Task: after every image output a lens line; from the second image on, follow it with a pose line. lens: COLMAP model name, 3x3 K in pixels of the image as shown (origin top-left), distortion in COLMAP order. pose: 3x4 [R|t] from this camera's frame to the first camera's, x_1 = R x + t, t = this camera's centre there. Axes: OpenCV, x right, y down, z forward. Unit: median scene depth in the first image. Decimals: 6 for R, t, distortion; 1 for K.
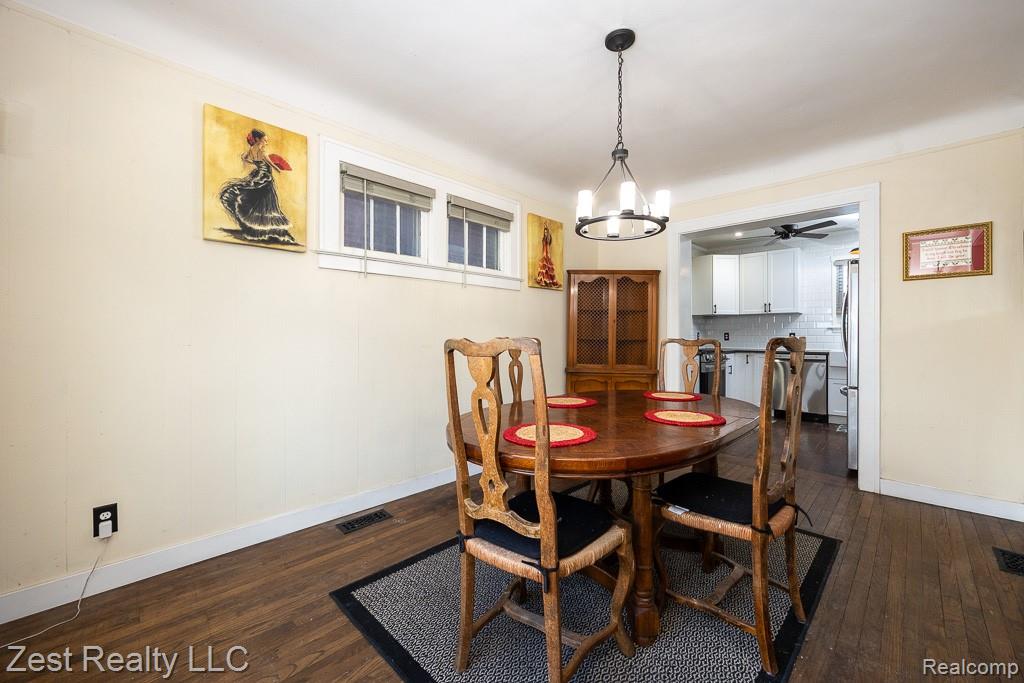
lens RADIAL K [[403.1, 0, 532.8], [0, 403.1, 336.5], [0, 0, 1]] dist [0.000443, 0.000035]
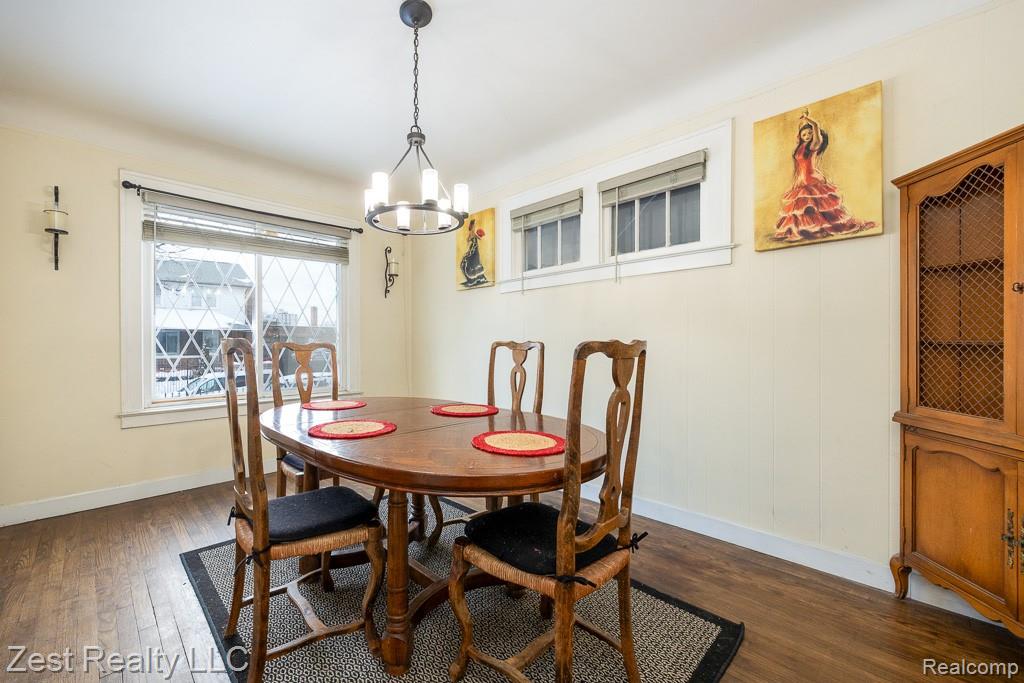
lens RADIAL K [[408.8, 0, 480.1], [0, 408.8, 344.6], [0, 0, 1]] dist [-0.000310, -0.000101]
pose [[-0.050262, 0.003653, -0.998729, 0.695972], [0.005311, 0.999980, 0.003390, 0.004404], [0.998722, -0.005134, -0.050281, 0.751855]]
